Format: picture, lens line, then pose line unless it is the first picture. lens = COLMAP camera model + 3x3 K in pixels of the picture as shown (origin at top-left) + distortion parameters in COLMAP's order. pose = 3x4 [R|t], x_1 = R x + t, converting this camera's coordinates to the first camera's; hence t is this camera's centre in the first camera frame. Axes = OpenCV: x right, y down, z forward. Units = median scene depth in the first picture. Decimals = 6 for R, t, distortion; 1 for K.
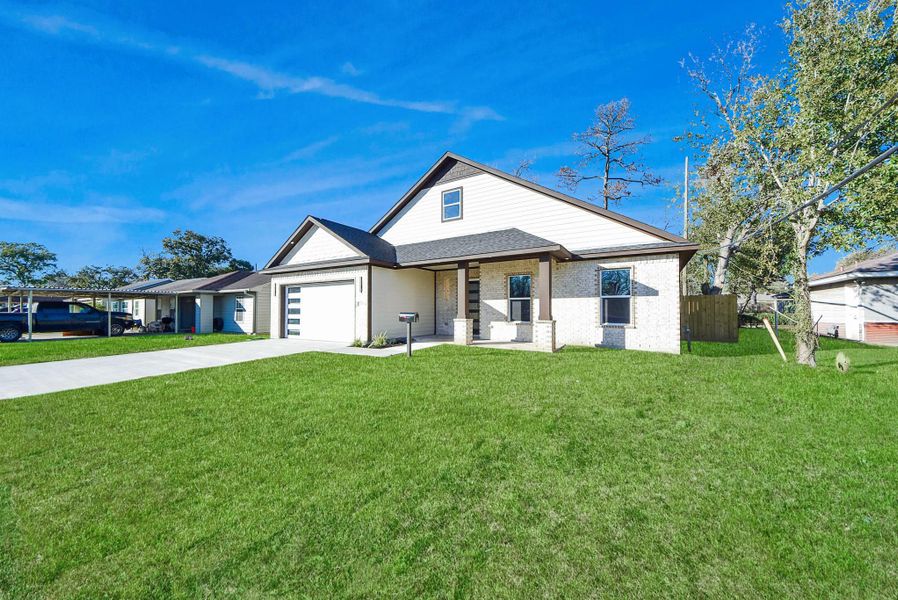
lens RADIAL K [[321.6, 0, 452.5], [0, 321.6, 301.7], [0, 0, 1]] dist [0.026082, -0.016849]
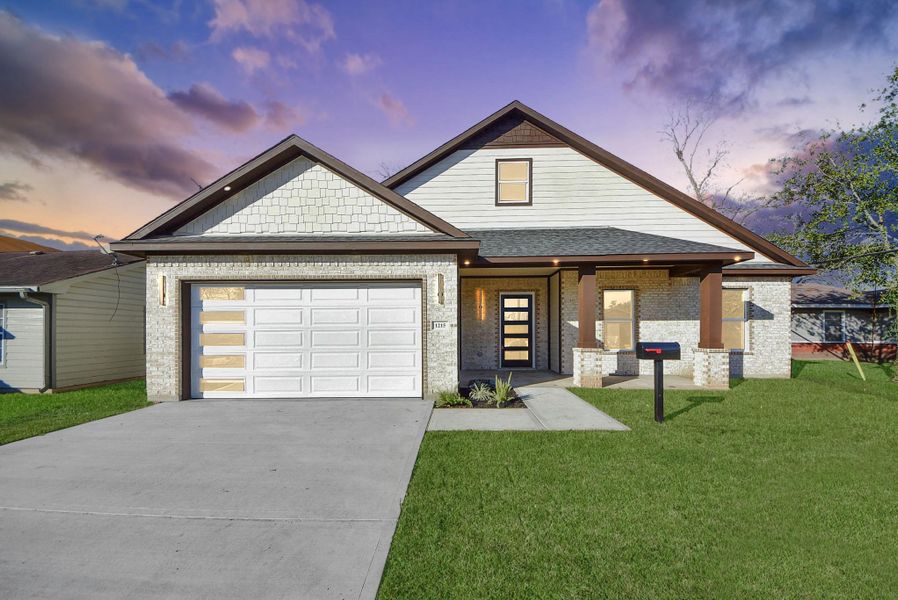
lens RADIAL K [[324.4, 0, 450.6], [0, 324.4, 326.1], [0, 0, 1]] dist [-0.000899, -0.000033]
pose [[0.871851, 0.006719, 0.489725, -0.463615], [-0.013528, 0.999855, 0.010366, 0.002167], [-0.489584, -0.015663, 0.871815, 0.464480]]
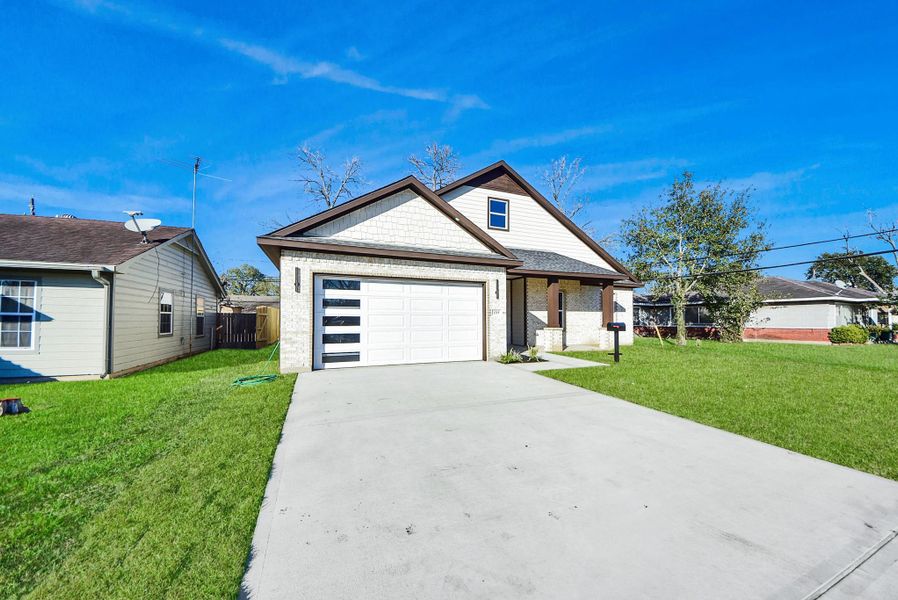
lens RADIAL K [[321.6, 0, 452.5], [0, 321.6, 301.7], [0, 0, 1]] dist [0.026082, -0.016849]
pose [[0.595155, 0.046697, 0.802253, -0.889229], [-0.029037, 0.998908, -0.036603, 0.011178], [-0.803086, -0.001510, 0.595861, 0.527483]]
